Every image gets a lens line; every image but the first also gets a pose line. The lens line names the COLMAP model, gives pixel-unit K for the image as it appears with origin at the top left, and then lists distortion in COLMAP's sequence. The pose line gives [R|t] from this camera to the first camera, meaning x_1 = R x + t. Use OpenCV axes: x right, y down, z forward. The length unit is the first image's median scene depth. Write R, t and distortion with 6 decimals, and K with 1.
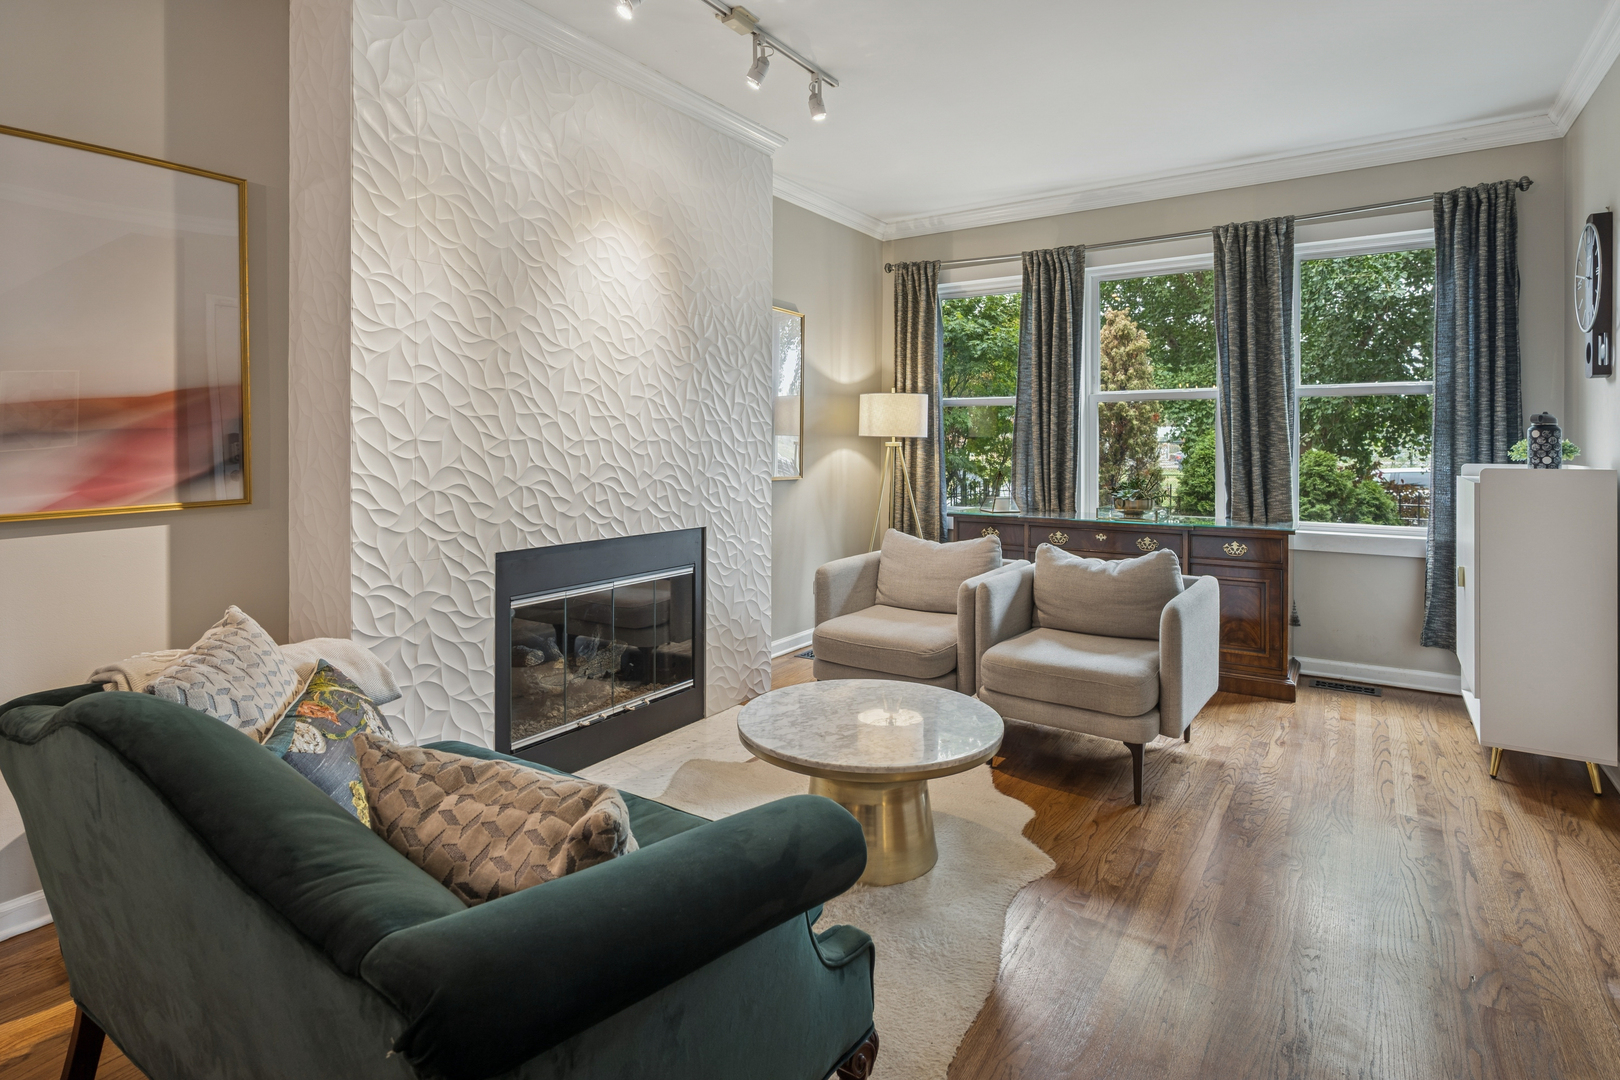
lens RADIAL K [[829.9, 0, 806.9], [0, 829.9, 446.5], [0, 0, 1]] dist [-0.002124, -0.000199]
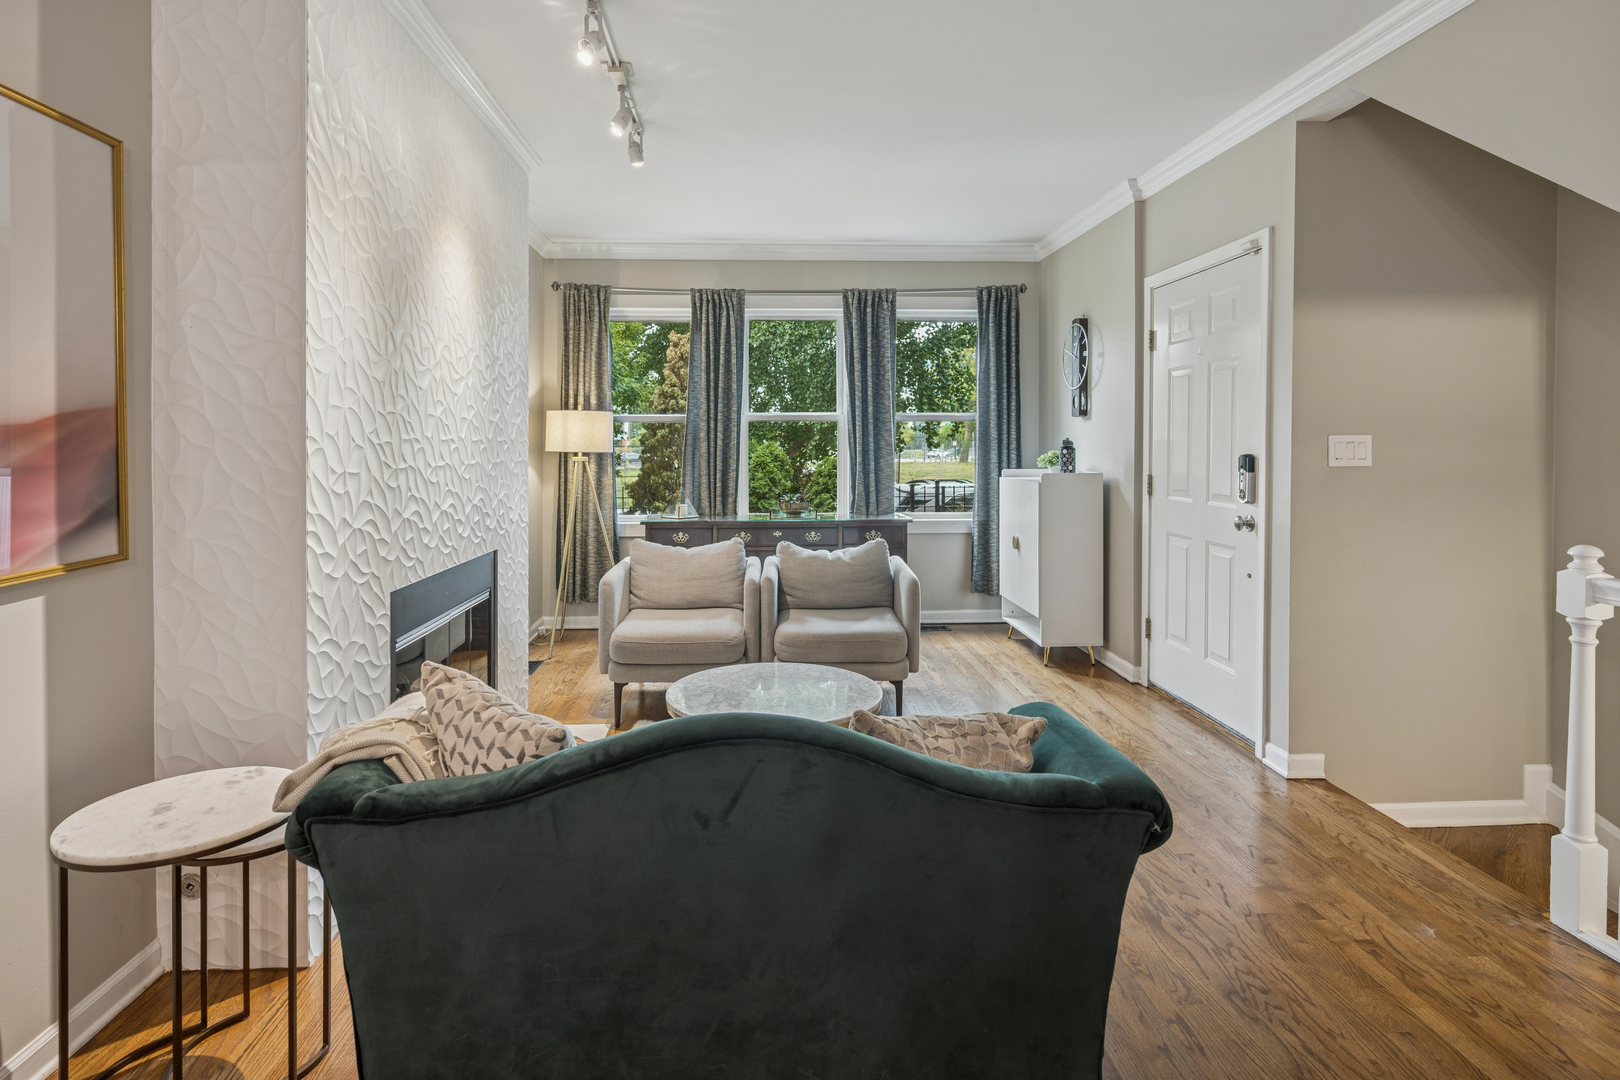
lens RADIAL K [[828.2, 0, 794.8], [0, 828.2, 456.6], [0, 0, 1]] dist [-0.001841, -0.000390]
pose [[0.804509, -0.011550, 0.593829, -0.380269], [0.006660, 0.999923, 0.010427, -0.018988], [-0.593904, -0.004434, 0.804524, 0.002288]]
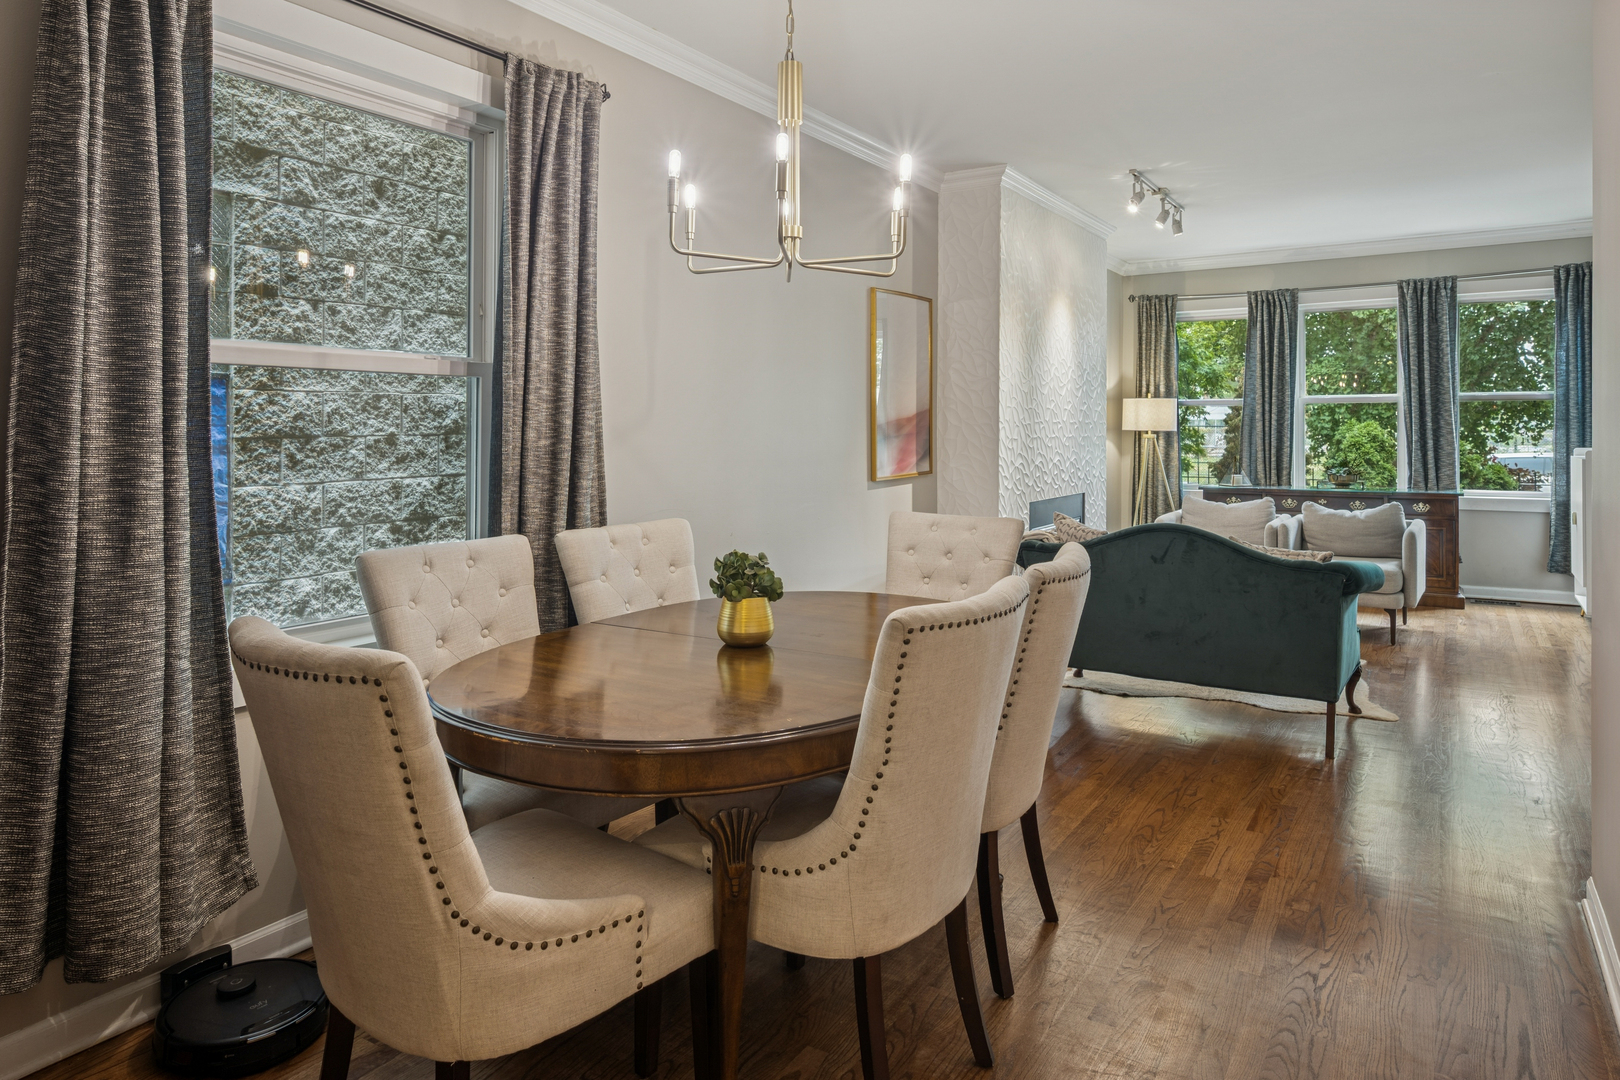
lens RADIAL K [[1001.7, 0, 811.6], [0, 1001.7, 431.0], [0, 0, 1]] dist [-0.001768, -0.000457]
pose [[0.999761, -0.005869, 0.021039, -0.598435], [0.005916, 0.999980, -0.002175, -0.013589], [-0.021026, 0.002299, 0.999776, -0.746005]]
